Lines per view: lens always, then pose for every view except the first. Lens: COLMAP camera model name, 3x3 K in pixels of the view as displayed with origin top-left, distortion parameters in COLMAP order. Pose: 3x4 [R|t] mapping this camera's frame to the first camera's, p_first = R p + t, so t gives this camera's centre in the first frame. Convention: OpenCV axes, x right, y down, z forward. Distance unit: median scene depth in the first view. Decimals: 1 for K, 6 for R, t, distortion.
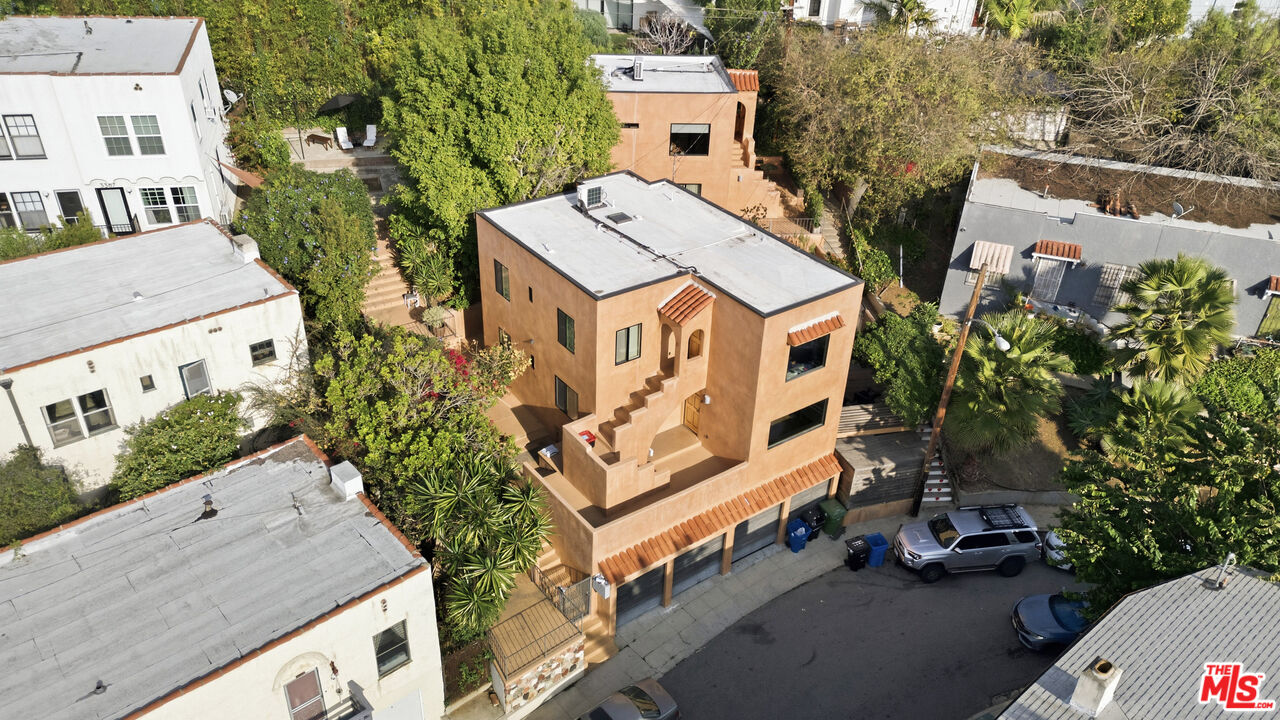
lens RADIAL K [[928.9, 0, 647.0], [0, 928.9, 384.6], [0, 0, 1]] dist [0.054845, -0.014210]
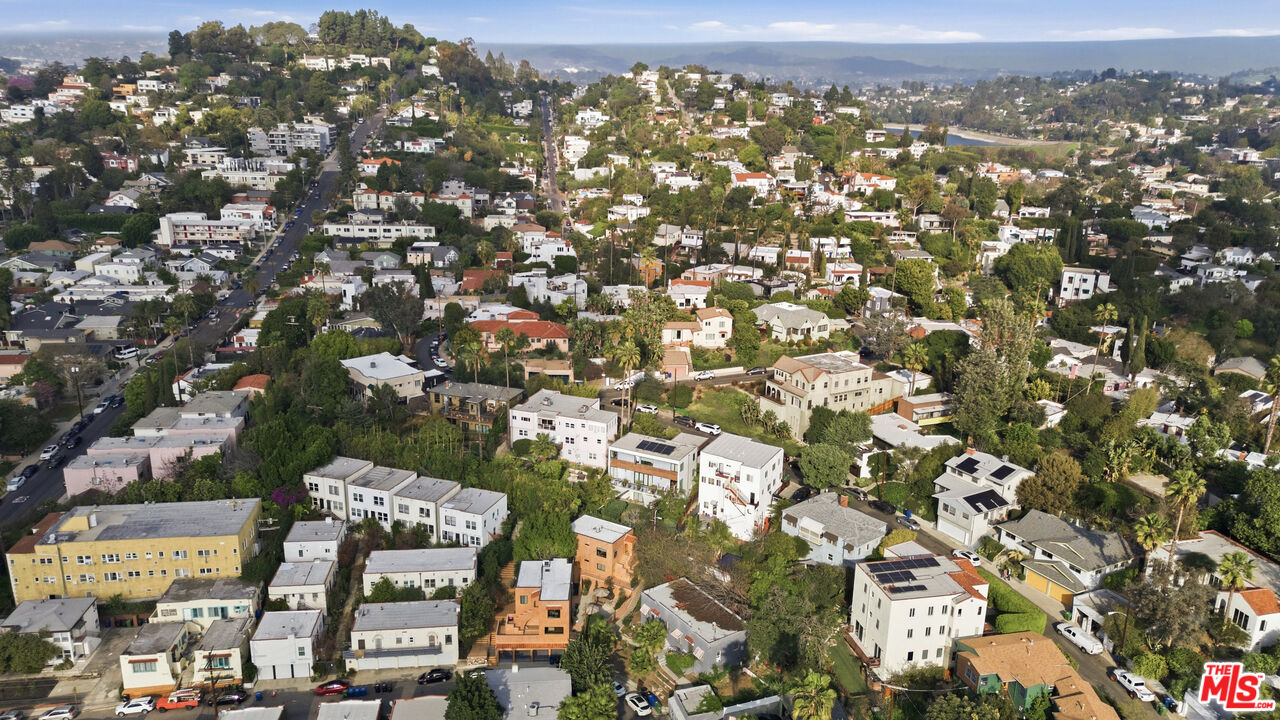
lens RADIAL K [[928.9, 0, 648.8], [0, 928.9, 354.6], [0, 0, 1]] dist [0.054845, -0.014210]
pose [[0.825947, 0.132372, -0.547986, 2.782623], [-0.296114, 0.929019, -0.221902, -0.319421], [0.479716, 0.345546, 0.806518, -2.750023]]
